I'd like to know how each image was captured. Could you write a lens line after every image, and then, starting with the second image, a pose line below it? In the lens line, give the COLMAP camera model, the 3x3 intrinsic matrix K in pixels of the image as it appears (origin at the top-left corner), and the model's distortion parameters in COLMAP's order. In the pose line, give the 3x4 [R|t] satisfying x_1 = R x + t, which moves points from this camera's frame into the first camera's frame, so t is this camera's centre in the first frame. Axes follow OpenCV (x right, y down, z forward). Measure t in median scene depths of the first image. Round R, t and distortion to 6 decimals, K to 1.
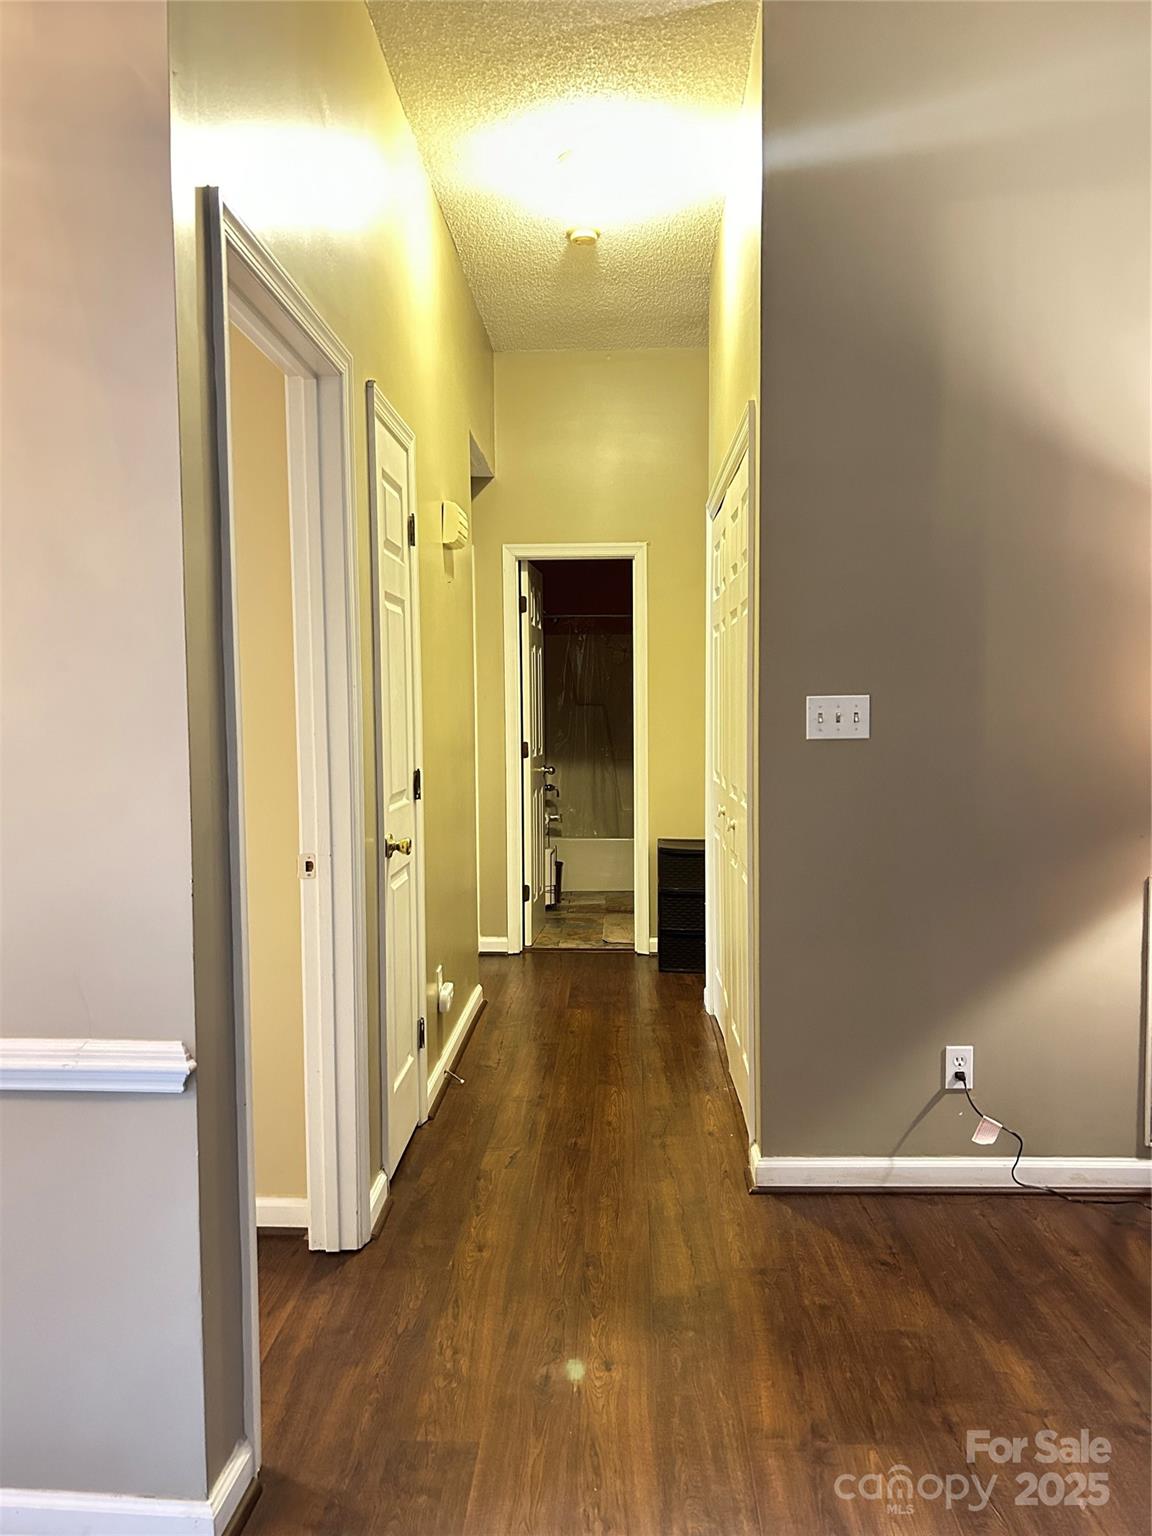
lens RADIAL K [[1164.5, 0, 574.6], [0, 1164.5, 769.2], [0, 0, 1]] dist [0.006634, -0.000706]
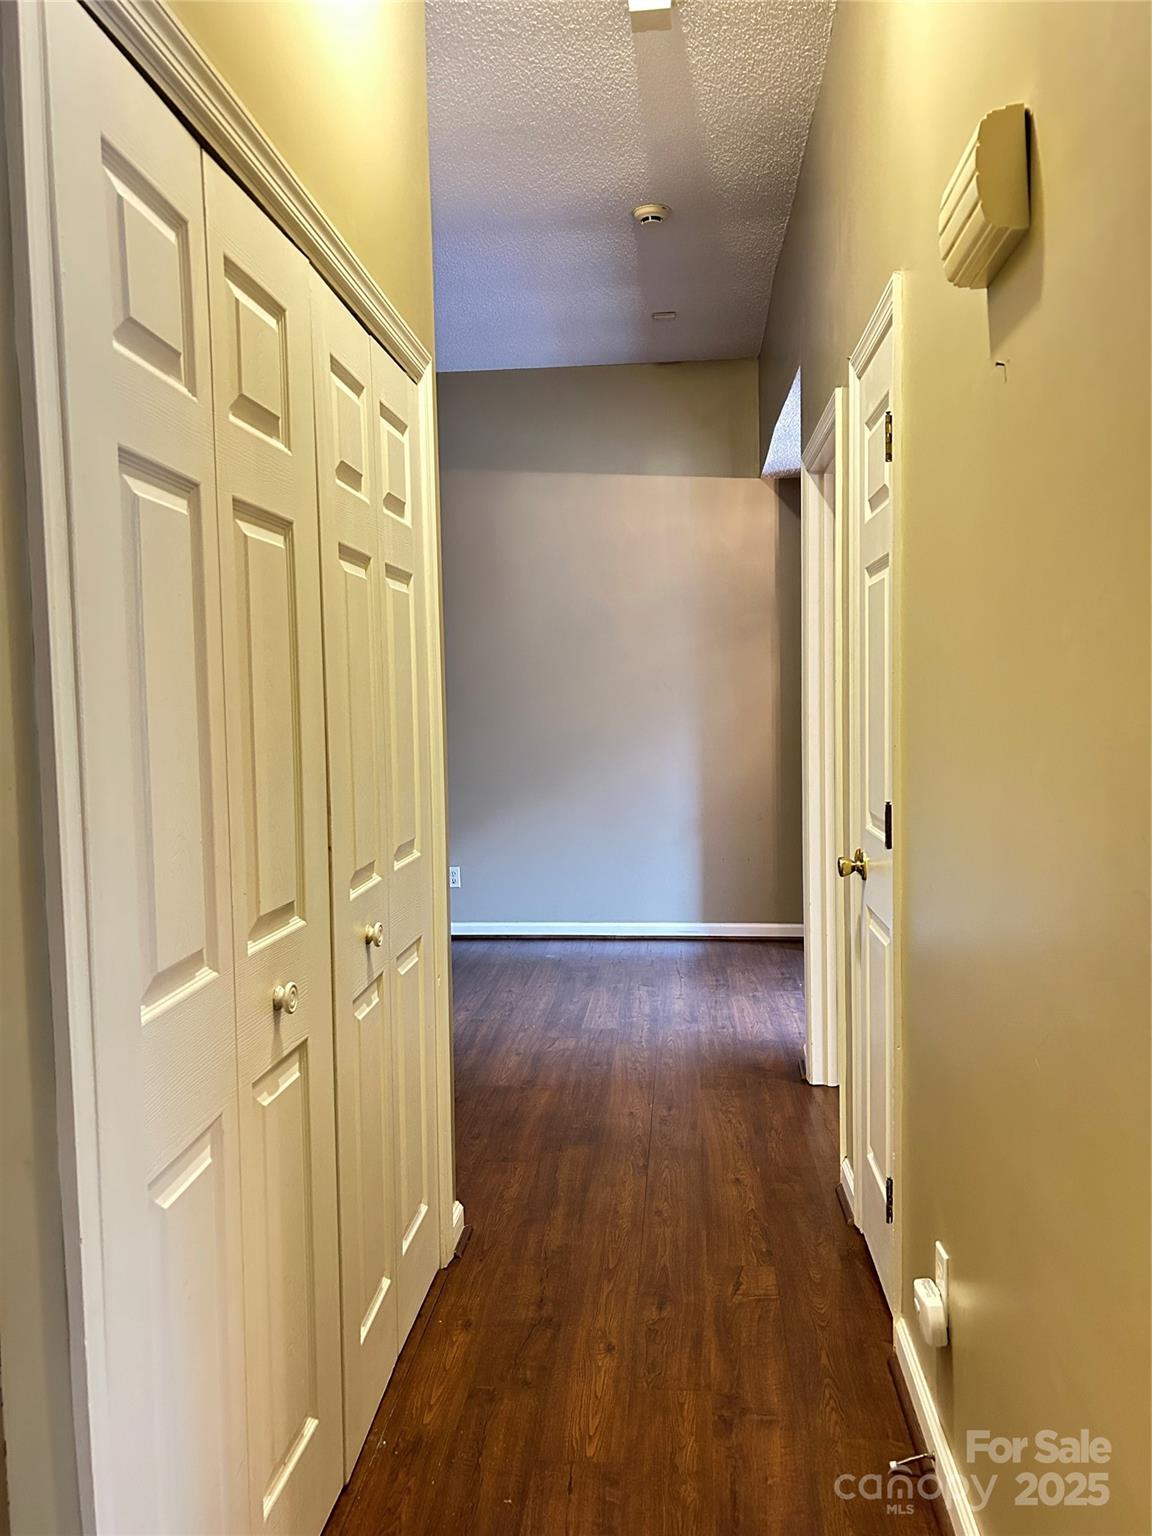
lens RADIAL K [[1164.5, 0, 576.2], [0, 1164.5, 768.4], [0, 0, 1]] dist [0.006634, -0.000706]
pose [[-0.998473, 0.022794, 0.050325, 0.011759], [0.028603, 0.992612, 0.117915, -0.145089], [-0.047265, 0.119174, -0.991748, 2.352476]]
